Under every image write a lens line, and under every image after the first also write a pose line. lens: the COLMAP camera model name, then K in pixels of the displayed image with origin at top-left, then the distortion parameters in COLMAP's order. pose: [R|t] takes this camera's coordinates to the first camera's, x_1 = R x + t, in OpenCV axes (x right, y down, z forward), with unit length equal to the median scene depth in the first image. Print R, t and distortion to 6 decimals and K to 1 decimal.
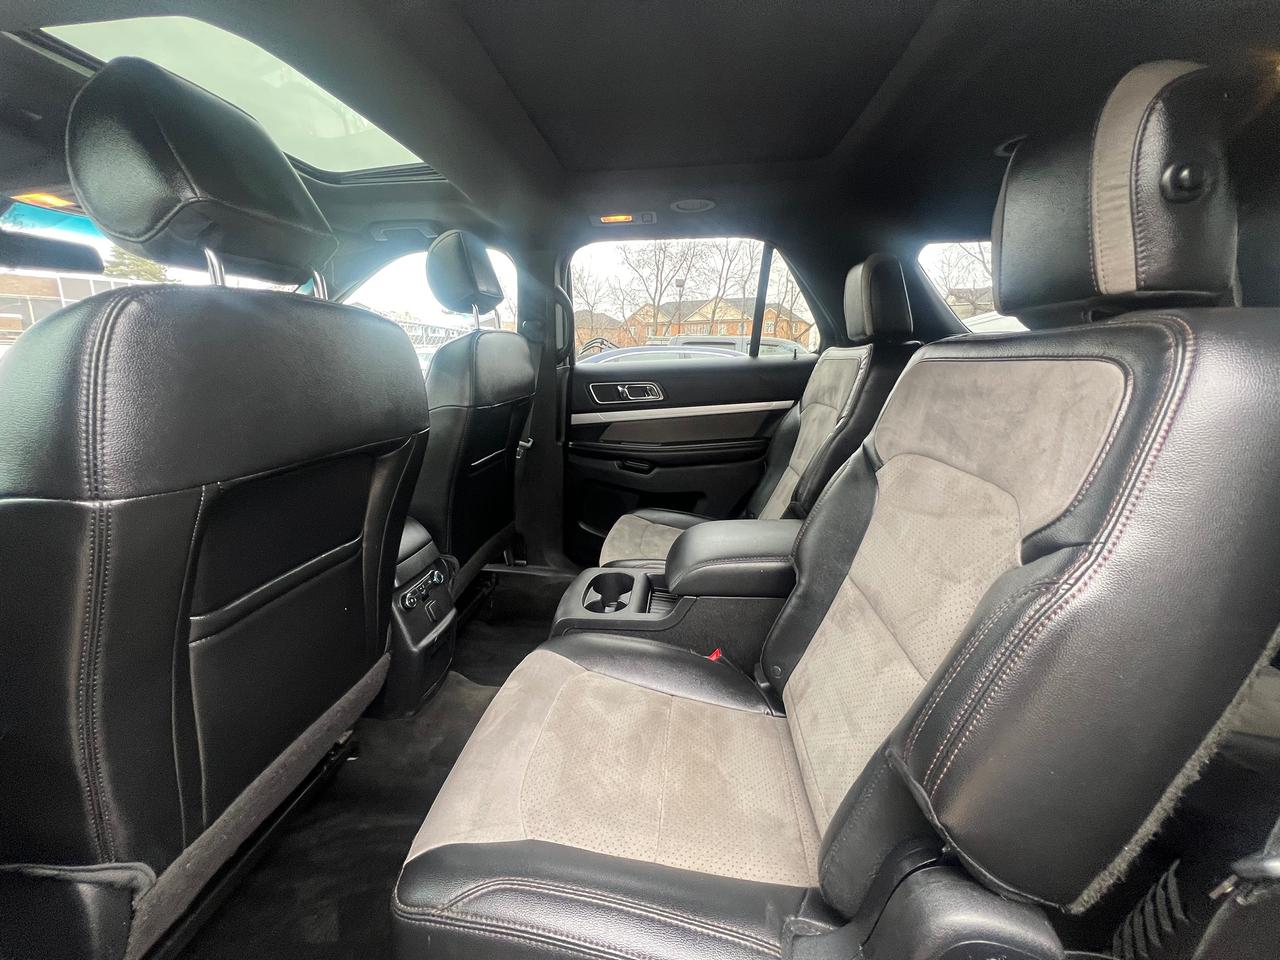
lens RADIAL K [[511.7, 0, 642.3], [0, 511.7, 470.6], [0, 0, 1]] dist [0.000282, -0.000545]
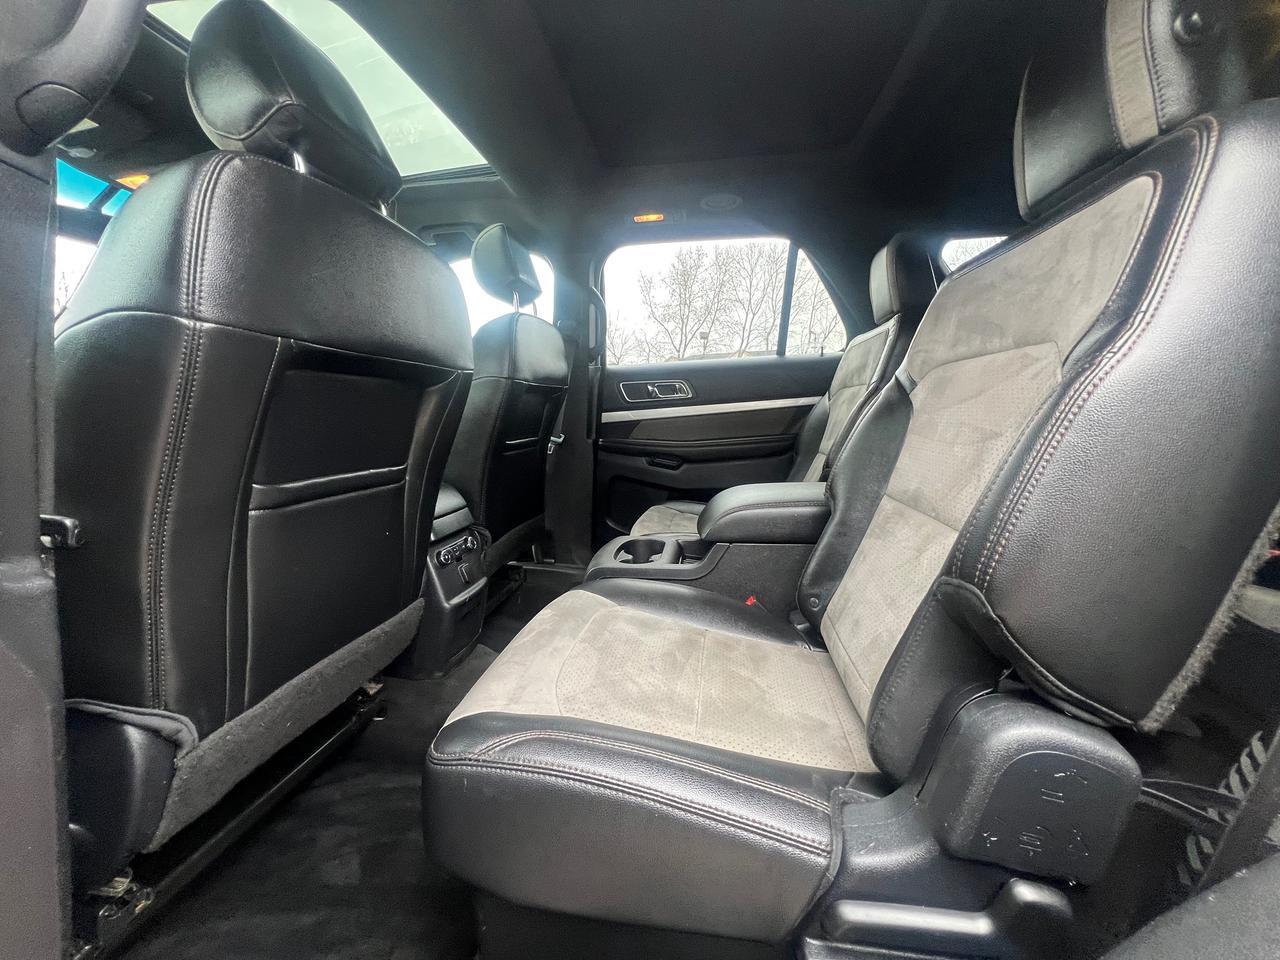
lens RADIAL K [[511.7, 0, 642.5], [0, 511.7, 470.9], [0, 0, 1]] dist [0.000282, -0.000545]
pose [[0.998878, 0.004410, -0.047147, -0.023272], [-0.009000, 0.995185, -0.097603, 0.287721], [0.046490, 0.097917, 0.994108, -0.013375]]
